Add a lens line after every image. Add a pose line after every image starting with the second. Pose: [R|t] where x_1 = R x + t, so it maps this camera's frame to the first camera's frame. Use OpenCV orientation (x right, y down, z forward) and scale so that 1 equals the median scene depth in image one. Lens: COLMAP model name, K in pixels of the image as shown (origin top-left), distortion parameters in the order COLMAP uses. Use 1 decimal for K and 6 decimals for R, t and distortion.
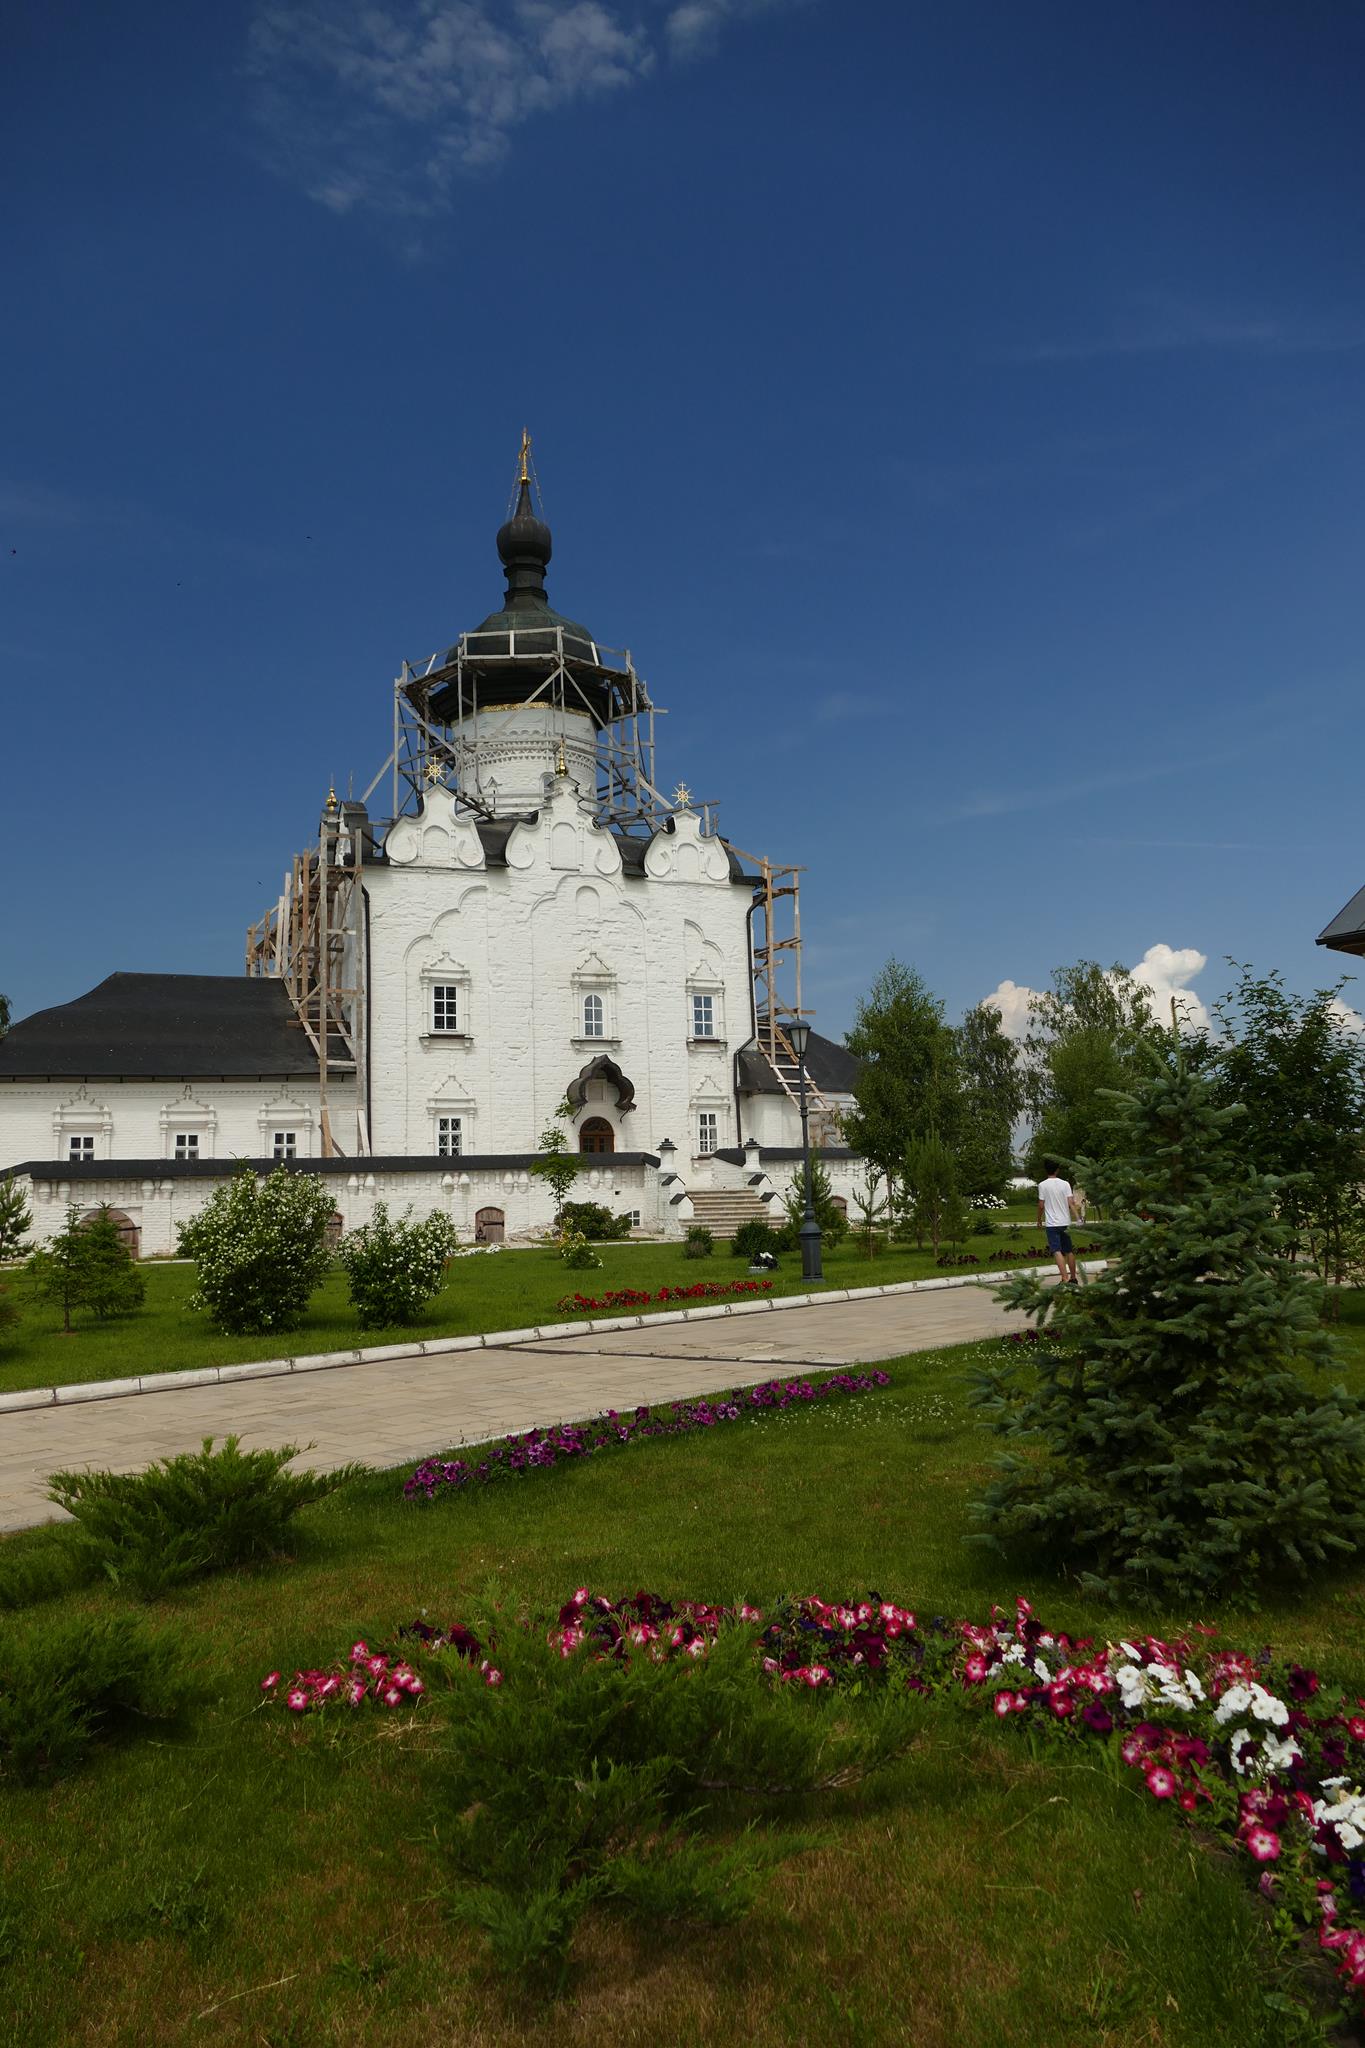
lens RADIAL K [[1473.7, 0, 678.5], [0, 1473.7, 1030.6], [0, 0, 1]] dist [-0.010682, 0.008050]
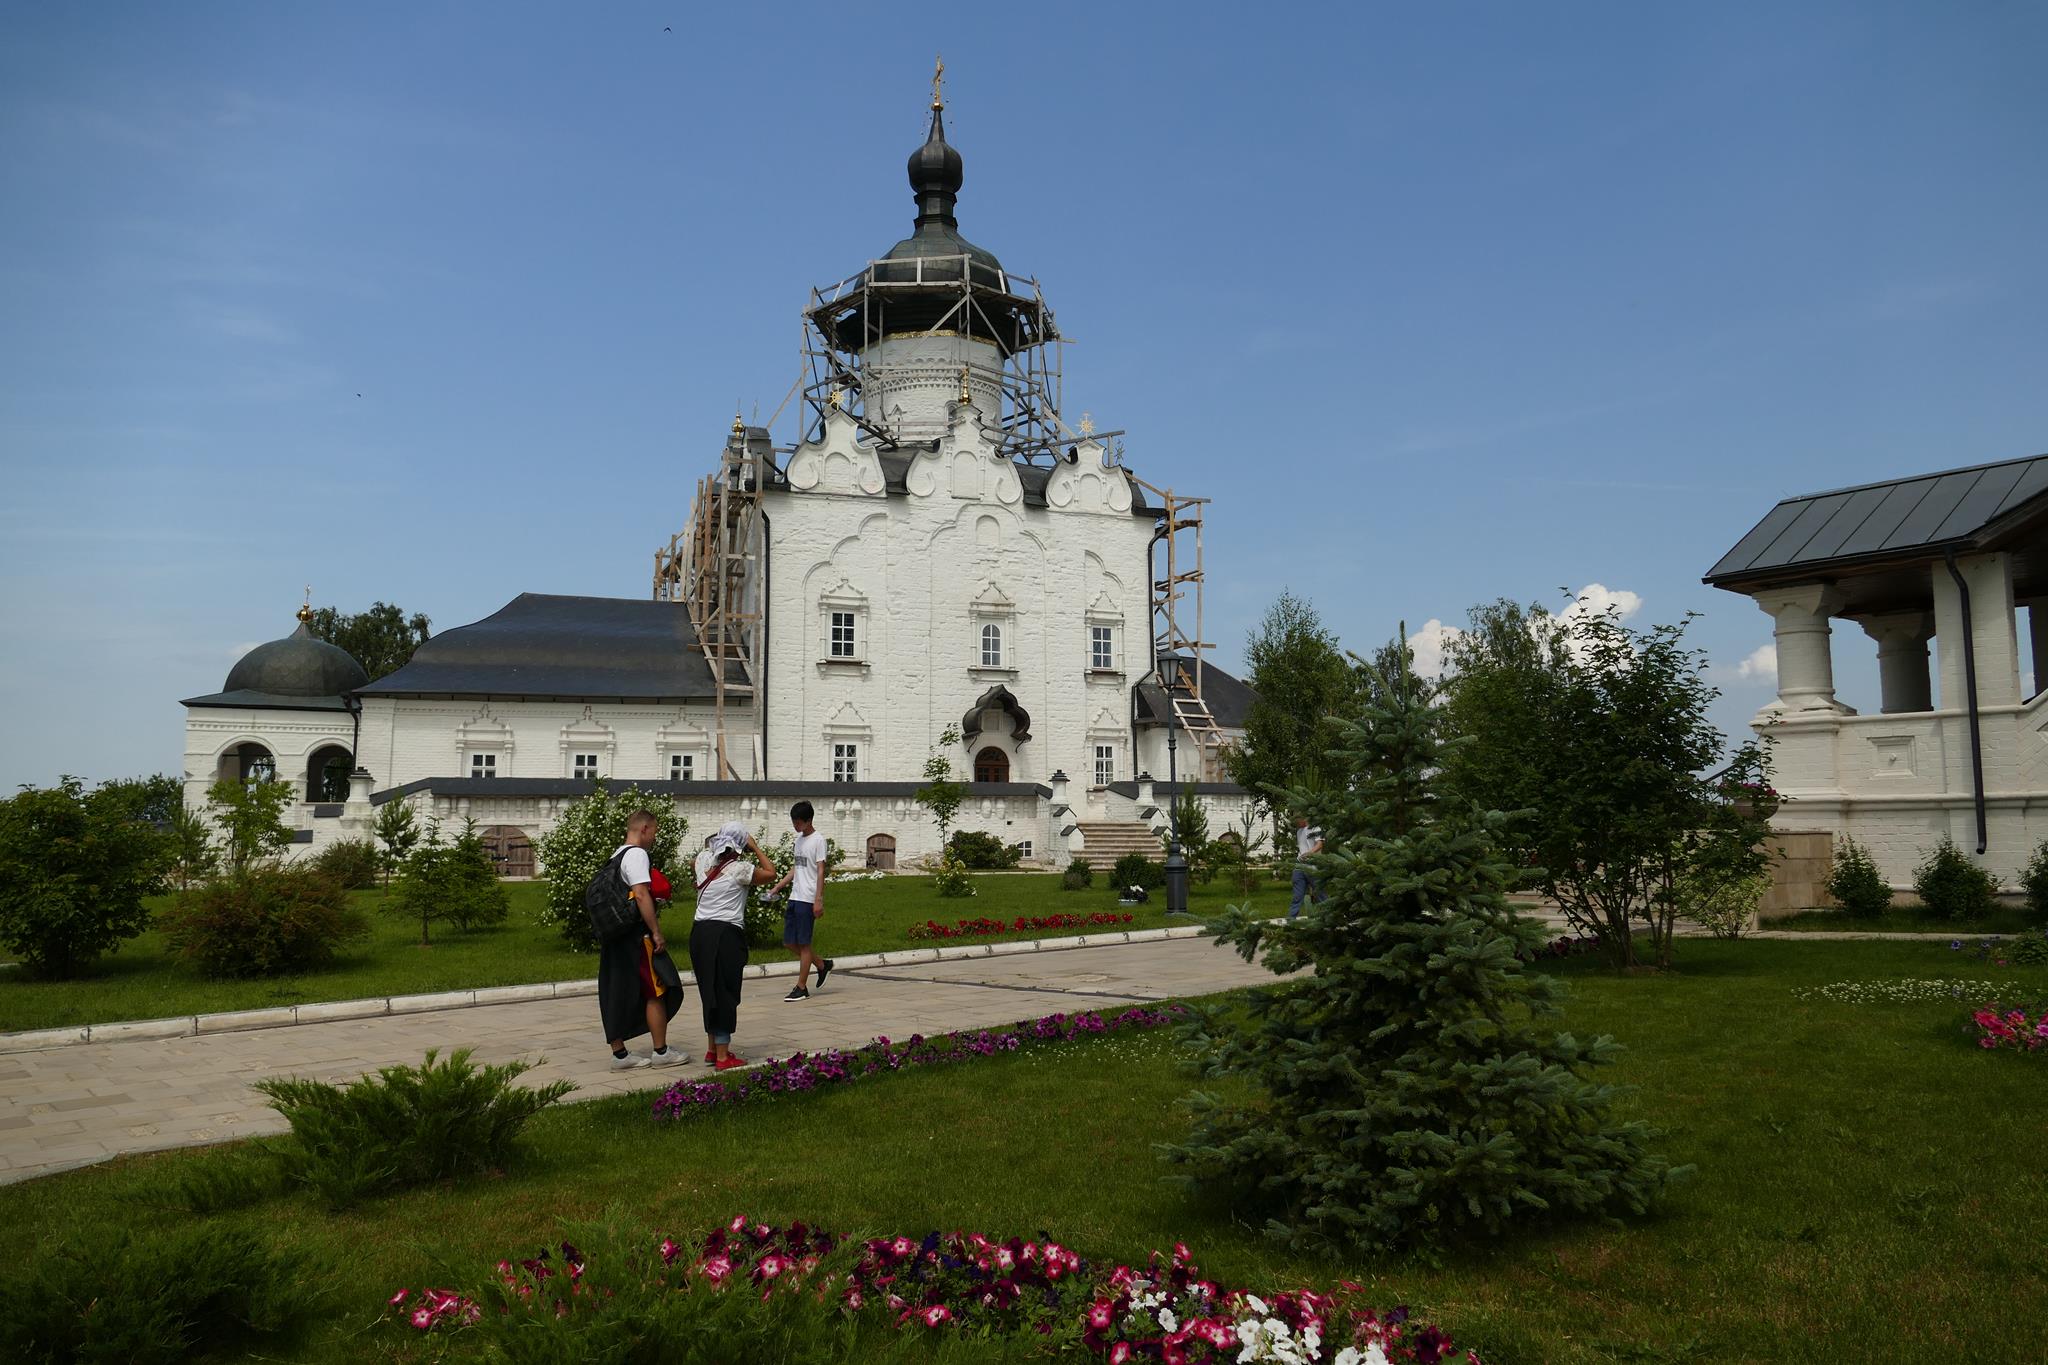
lens RADIAL K [[1473.7, 0, 1024.6], [0, 1473.7, 683.8], [0, 0, 1]] dist [-0.010682, 0.008050]
pose [[0.998643, 0.020951, -0.047677, 0.016144], [-0.020274, 0.999687, 0.014634, 0.001034], [0.047969, -0.013648, 0.998756, 0.004513]]
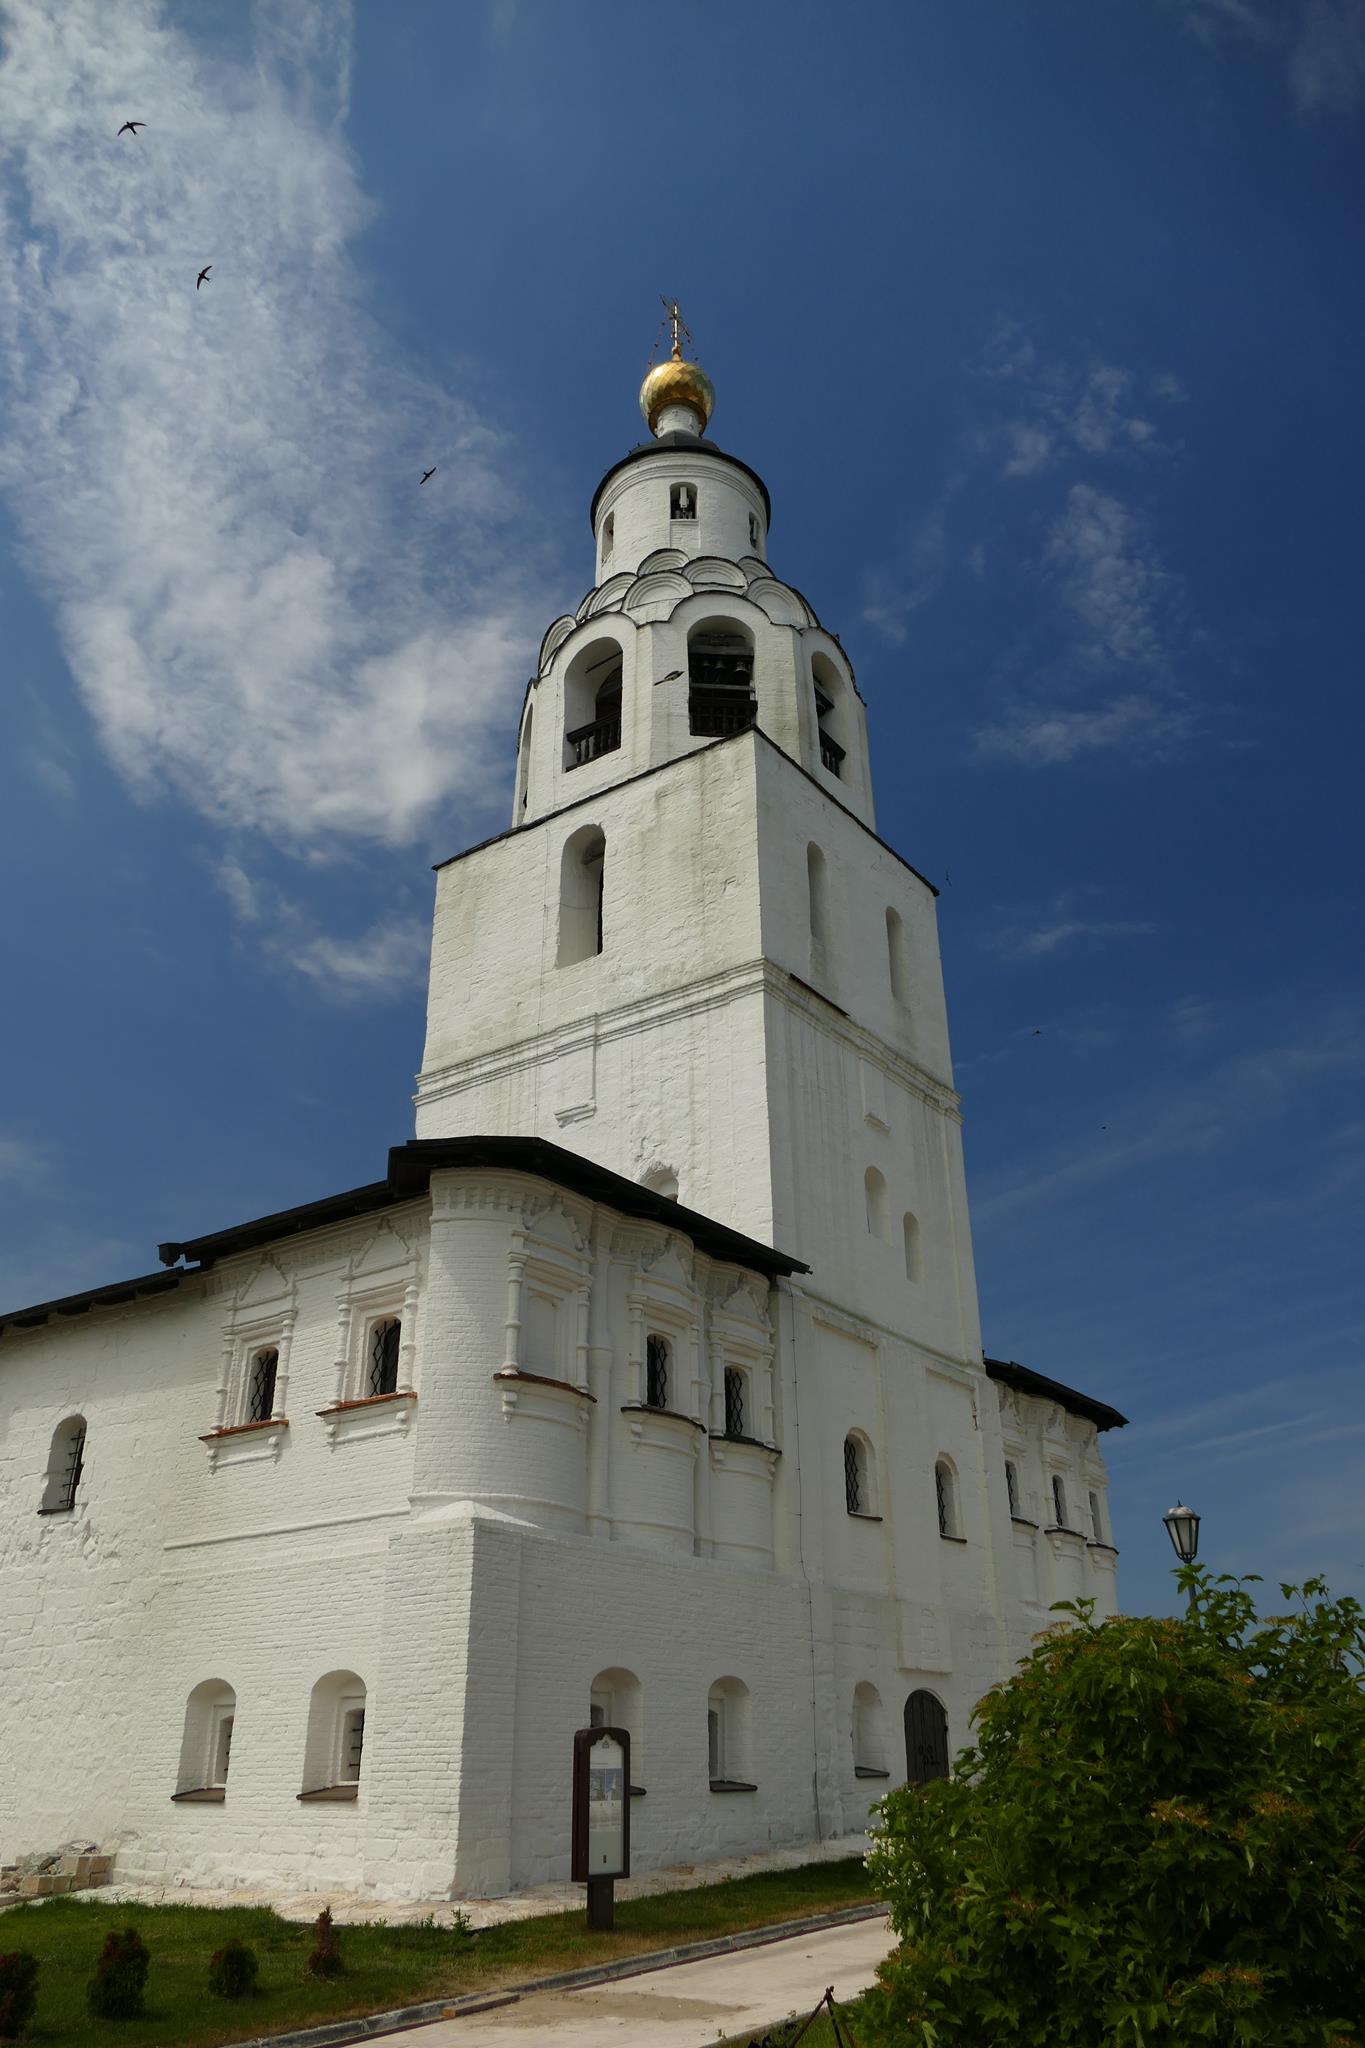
lens RADIAL K [[1473.7, 0, 667.9], [0, 1473.7, 1025.7], [0, 0, 1]] dist [-0.010682, 0.008050]
pose [[0.487617, -0.375970, -0.787957, -0.159478], [0.102792, 0.920972, -0.375826, 0.035264], [0.866985, 0.102264, 0.487728, 0.272408]]
